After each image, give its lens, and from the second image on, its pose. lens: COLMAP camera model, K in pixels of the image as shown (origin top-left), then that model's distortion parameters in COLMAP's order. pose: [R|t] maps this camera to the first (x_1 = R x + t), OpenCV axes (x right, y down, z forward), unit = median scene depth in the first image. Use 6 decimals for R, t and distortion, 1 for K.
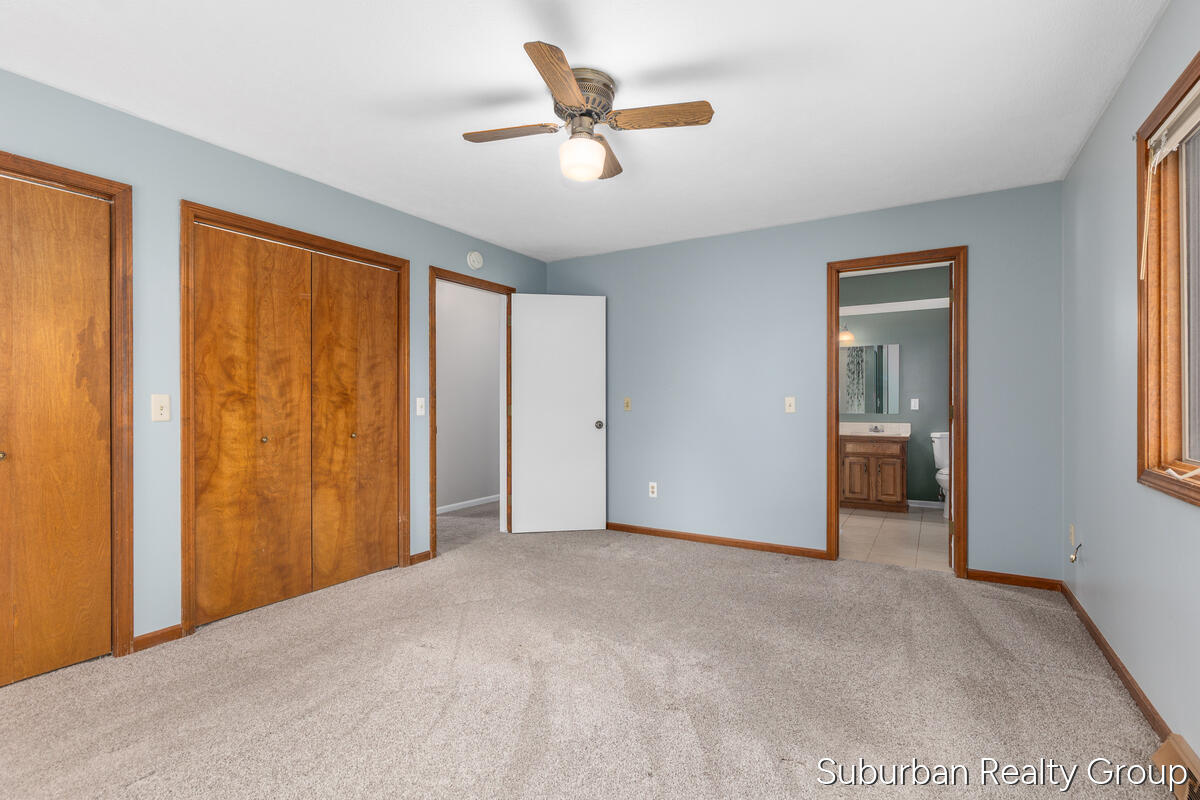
lens RADIAL K [[547.4, 0, 599.1], [0, 547.4, 402.9], [0, 0, 1]] dist [0.002073, -0.000064]
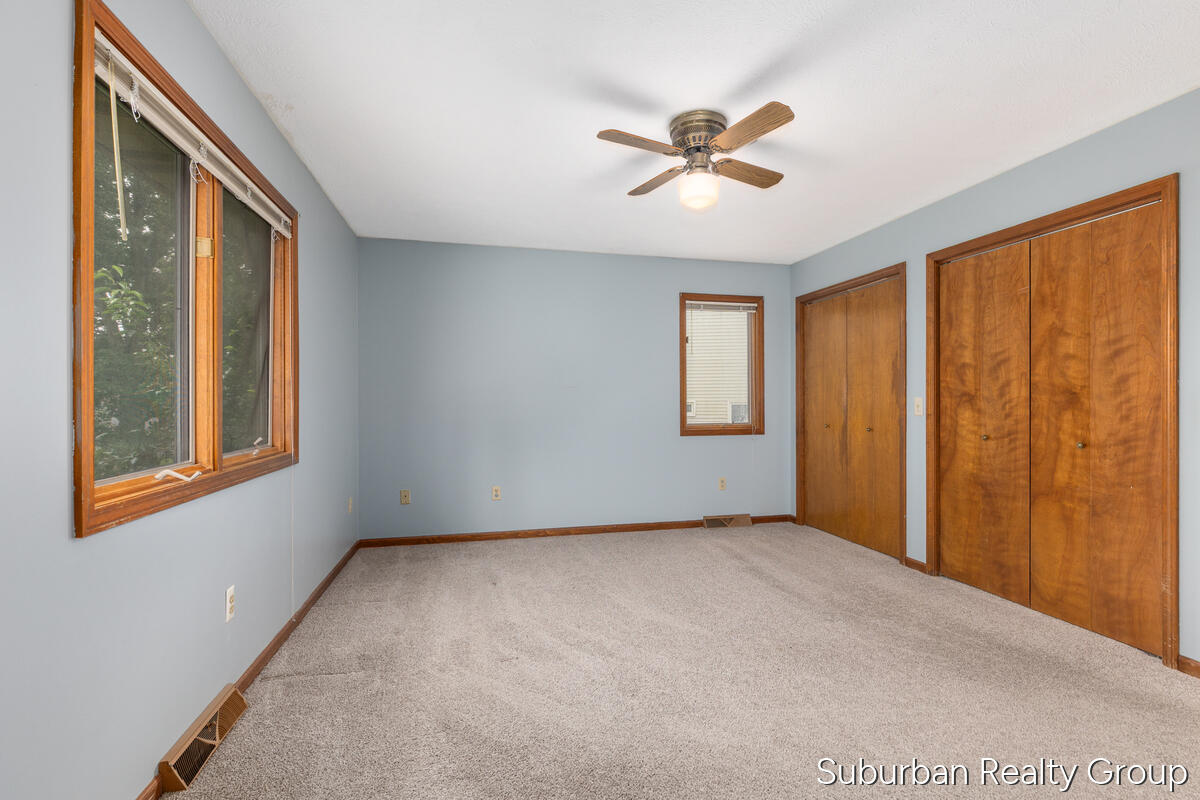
lens RADIAL K [[547.4, 0, 600.7], [0, 547.4, 398.5], [0, 0, 1]] dist [0.002073, -0.000064]
pose [[-0.713841, -0.000045, -0.700307, 0.639481], [0.002359, 0.999994, -0.002469, -0.007789], [0.700304, -0.003414, -0.713837, 1.151063]]
